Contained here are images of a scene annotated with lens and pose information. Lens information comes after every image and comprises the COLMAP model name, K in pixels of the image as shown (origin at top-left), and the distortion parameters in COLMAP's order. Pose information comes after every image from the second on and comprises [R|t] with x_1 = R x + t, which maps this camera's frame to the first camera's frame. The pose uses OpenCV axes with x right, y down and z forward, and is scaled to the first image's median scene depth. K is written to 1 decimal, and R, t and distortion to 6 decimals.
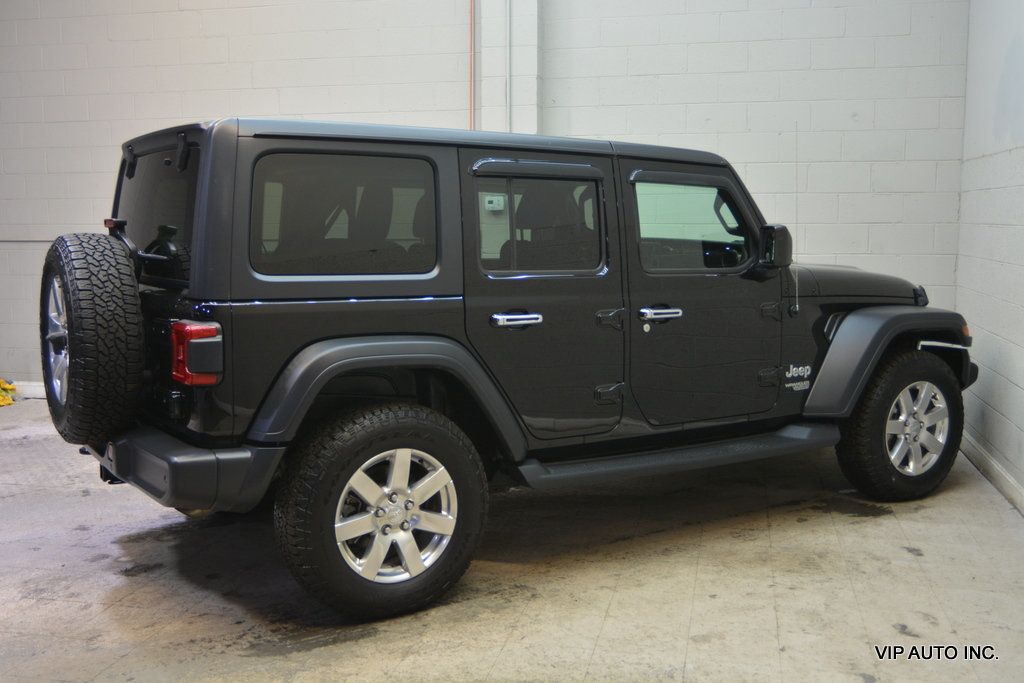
lens RADIAL K [[1049.2, 0, 512.0], [0, 1049.2, 341.5], [0, 0, 1]] dist [-0.014388, 0.007025]
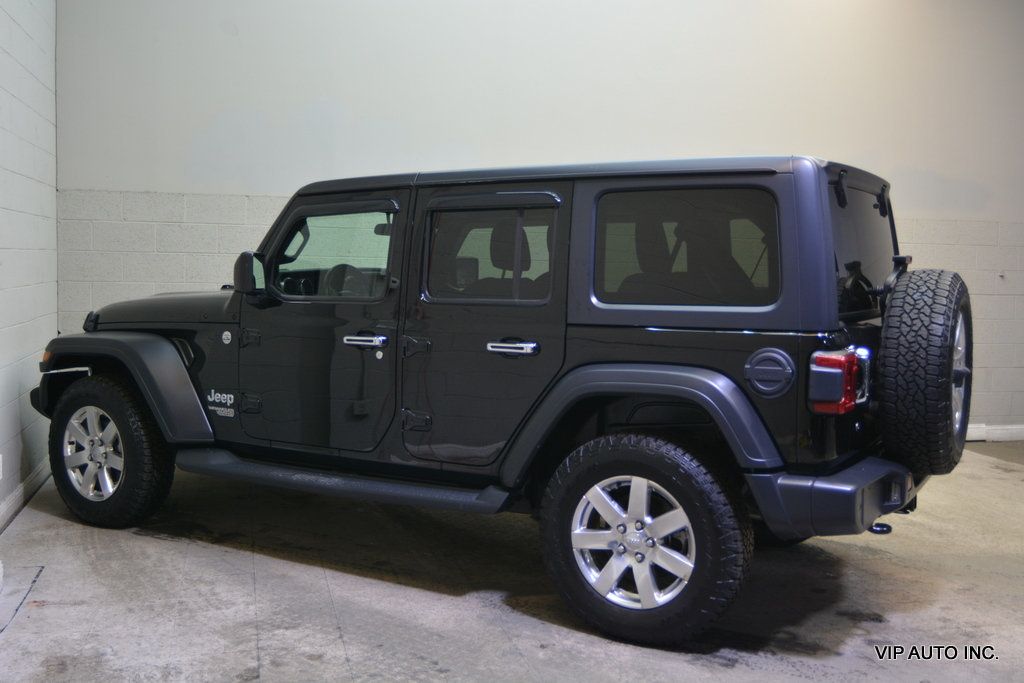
lens RADIAL K [[1049.2, 0, 512.0], [0, 1049.2, 341.5], [0, 0, 1]] dist [-0.014388, 0.007025]
pose [[-0.457341, -0.084960, 0.885224, -1.044038], [0.082662, 0.987055, 0.137440, -0.192157], [-0.885441, 0.136031, -0.444398, 1.686367]]
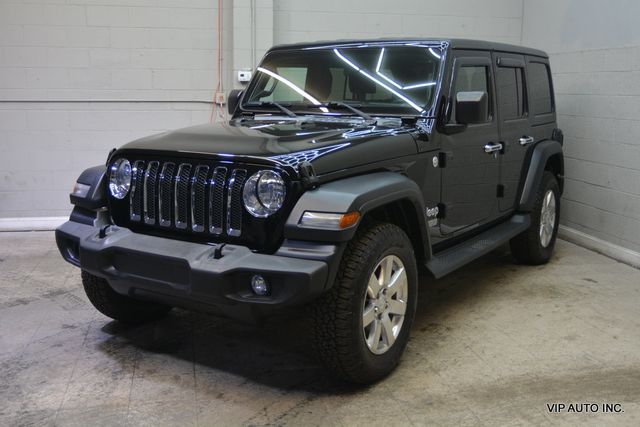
lens RADIAL K [[709.6, 0, 320.0], [0, 709.6, 213.5], [0, 0, 1]] dist [-0.016553, -0.009601]
pose [[0.915256, -0.057925, 0.398686, -0.534237], [0.035529, 0.997359, 0.063342, -0.003740], [-0.401302, -0.043810, 0.914898, 0.103722]]
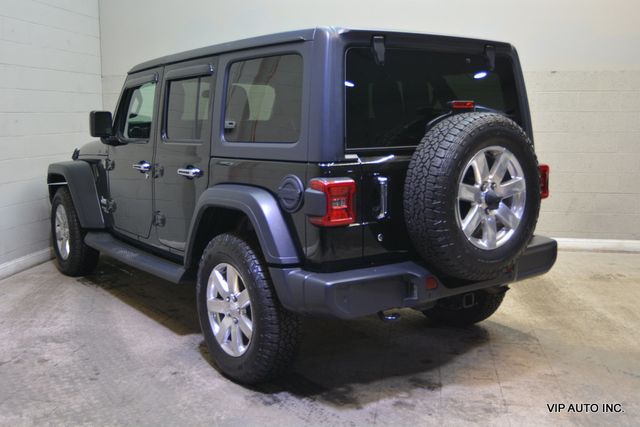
lens RADIAL K [[690.6, 0, 320.0], [0, 690.6, 213.5], [0, 0, 1]] dist [-0.013714, -0.002701]
pose [[-0.060778, -0.152854, 0.986378, -1.130850], [0.121140, 0.979771, 0.159294, -0.127577], [-0.990773, 0.129171, -0.041031, 1.136293]]
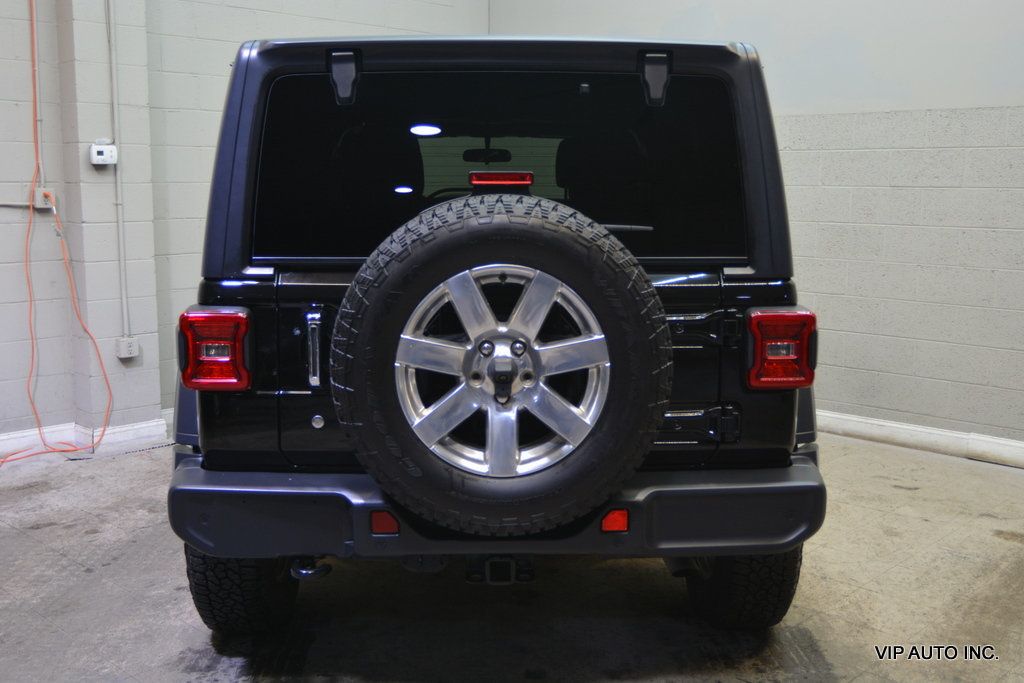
lens RADIAL K [[1058.9, 0, 512.0], [0, 1058.9, 341.5], [0, 0, 1]] dist [-0.004843, 0.003545]
pose [[0.510508, -0.125014, 0.850737, -0.869866], [0.094973, 0.991519, 0.088711, -0.066840], [-0.854612, 0.035509, 0.518052, 0.620569]]
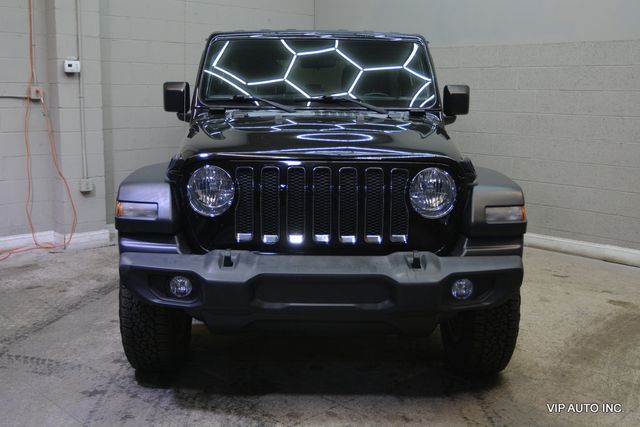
lens RADIAL K [[702.2, 0, 320.0], [0, 702.2, 213.5], [0, 0, 1]] dist [-0.009667, -0.006552]
pose [[0.540231, -0.135803, 0.830486, -0.931001], [0.085174, 0.990649, 0.106588, -0.042648], [-0.837195, 0.013154, 0.546746, 0.533157]]
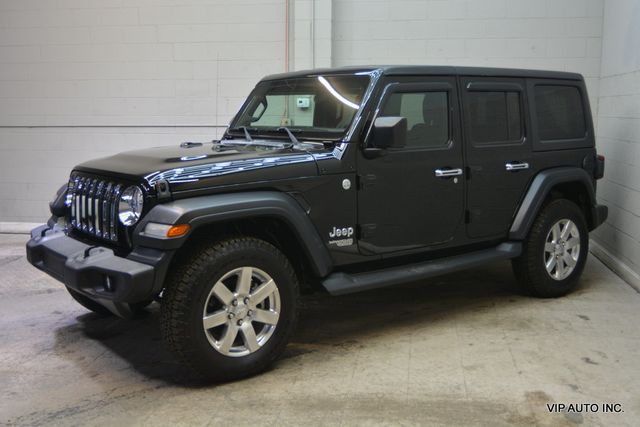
lens RADIAL K [[715.2, 0, 320.0], [0, 715.2, 213.5], [0, 0, 1]] dist [-0.022005, 0.001995]
pose [[0.997393, -0.005752, 0.071929, -0.114388], [0.004137, 0.999736, 0.022589, 0.011503], [-0.072040, -0.022233, 0.997154, -0.084804]]
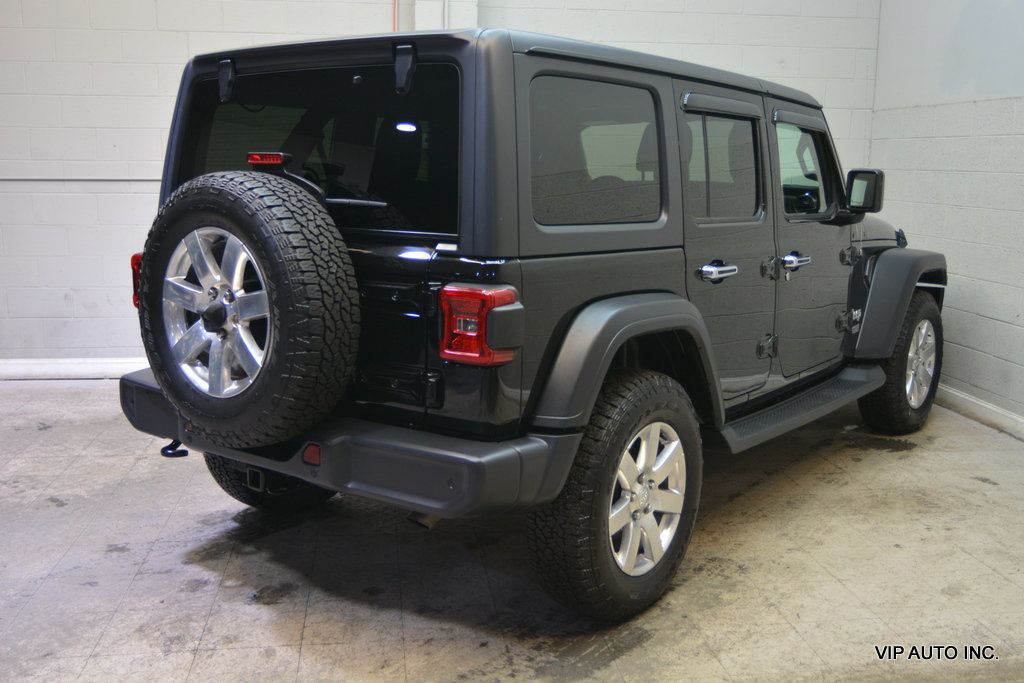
lens RADIAL K [[1033.5, 0, 512.0], [0, 1033.5, 341.5], [0, 0, 1]] dist [-0.011242, -0.001939]
pose [[0.938762, -0.046660, 0.341394, -0.445482], [0.027028, 0.997708, 0.062040, -0.019660], [-0.343506, -0.049013, 0.937871, 0.203738]]
